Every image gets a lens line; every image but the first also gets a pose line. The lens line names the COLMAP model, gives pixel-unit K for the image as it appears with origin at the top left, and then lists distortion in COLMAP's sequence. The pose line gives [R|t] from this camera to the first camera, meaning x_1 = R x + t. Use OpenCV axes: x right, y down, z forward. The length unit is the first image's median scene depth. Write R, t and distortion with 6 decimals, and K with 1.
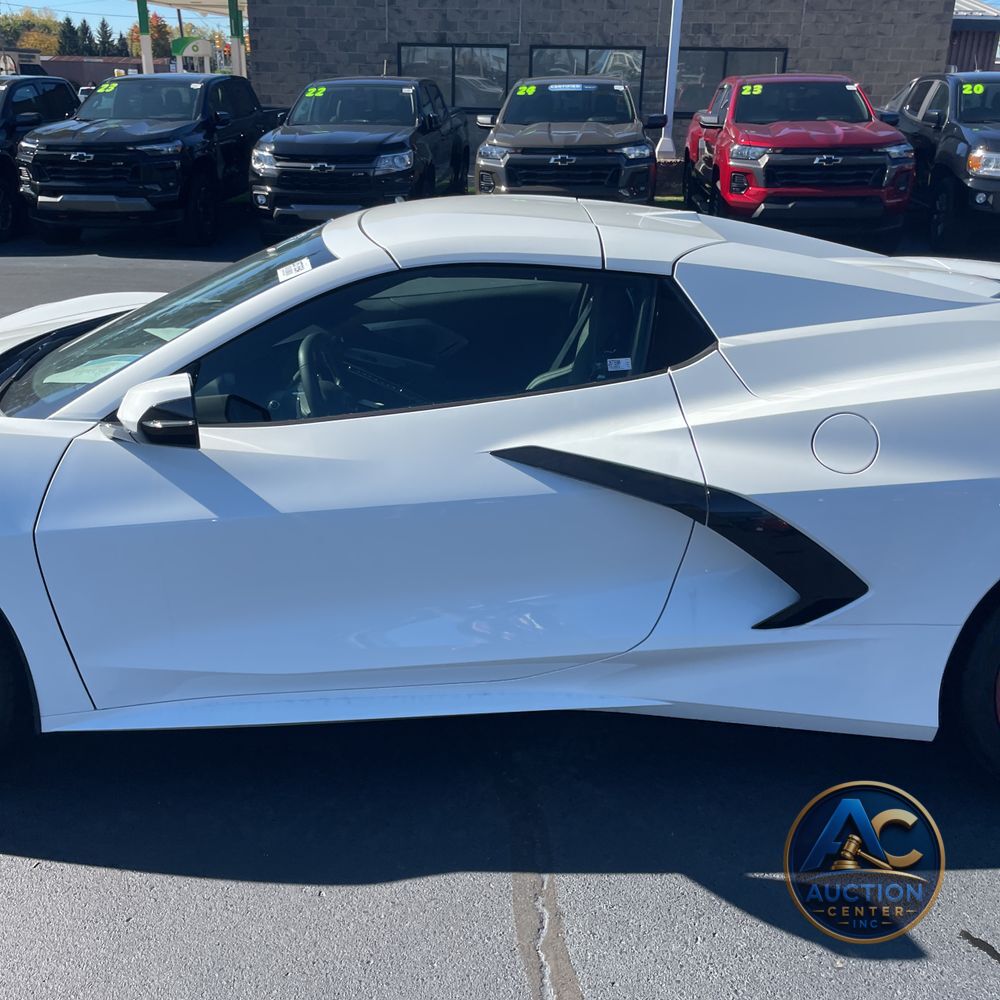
lens RADIAL K [[1025.4, 0, 489.0], [0, 1025.4, 510.3], [0, 0, 1]] dist [0.014288, 0.000000]
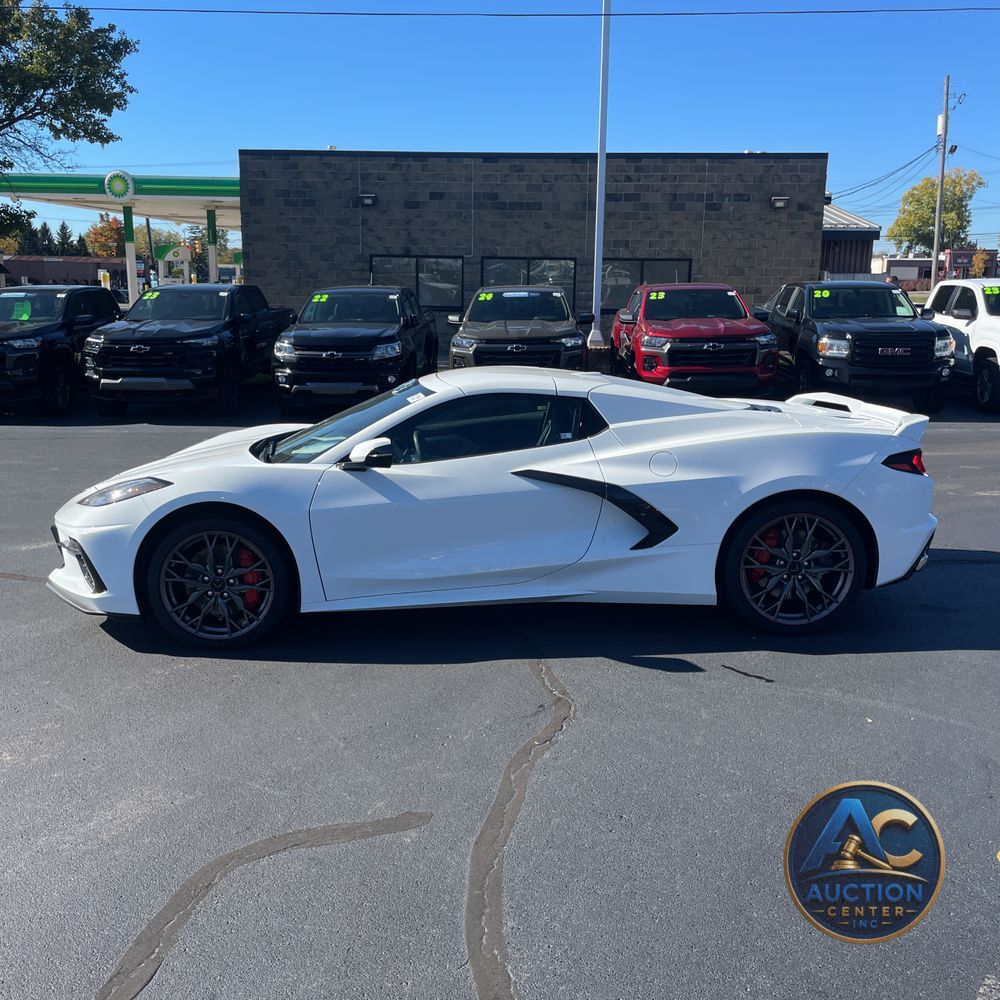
lens RADIAL K [[1025.4, 0, 515.5], [0, 1025.4, 525.7], [0, 0, 1]] dist [0.014288, 0.000000]
pose [[0.996850, -0.021693, 0.076282, -0.033911], [0.033327, 0.987395, -0.154729, 0.084725], [-0.071964, 0.156784, 0.985008, -0.250682]]
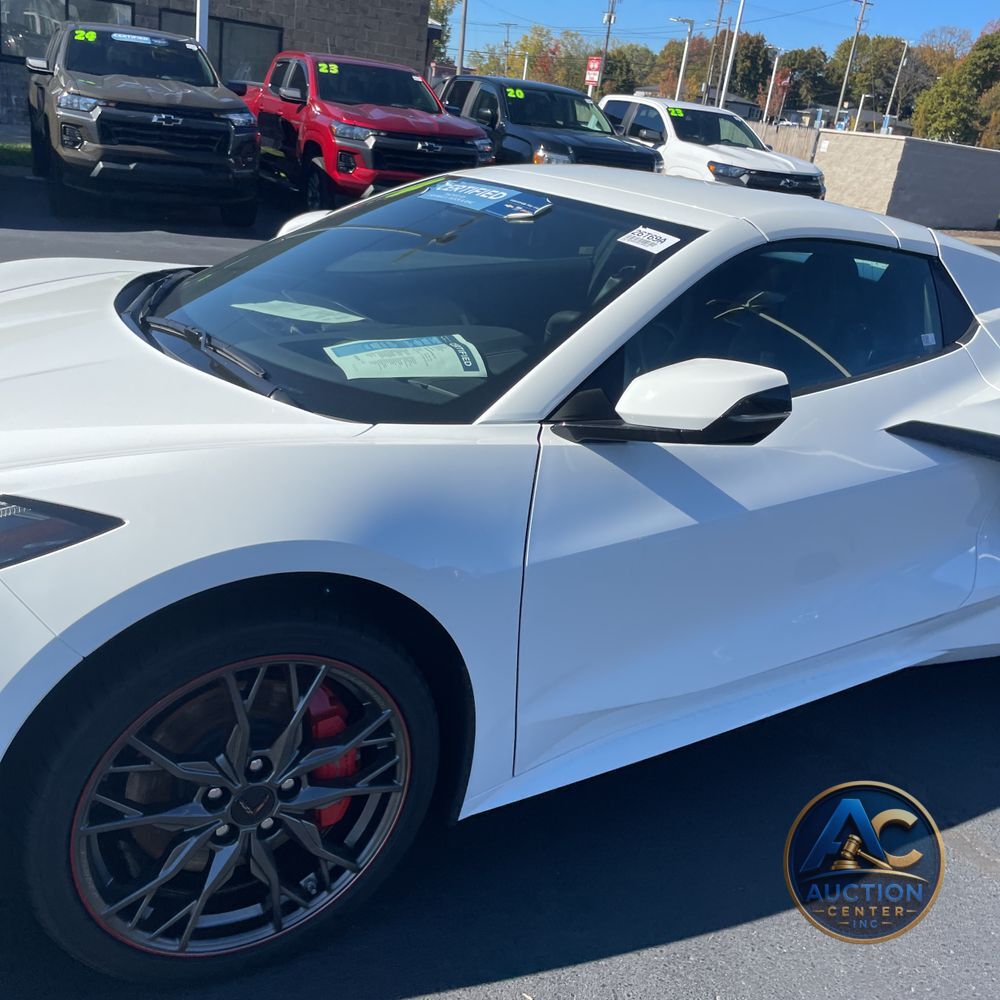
lens RADIAL K [[1025.4, 0, 496.7], [0, 1025.4, 509.8], [0, 0, 1]] dist [0.014288, 0.000000]
pose [[0.849933, -0.095759, 0.518116, -0.175987], [0.086227, 0.995368, 0.042516, -0.011226], [-0.519788, 0.008540, 0.854253, 0.070940]]
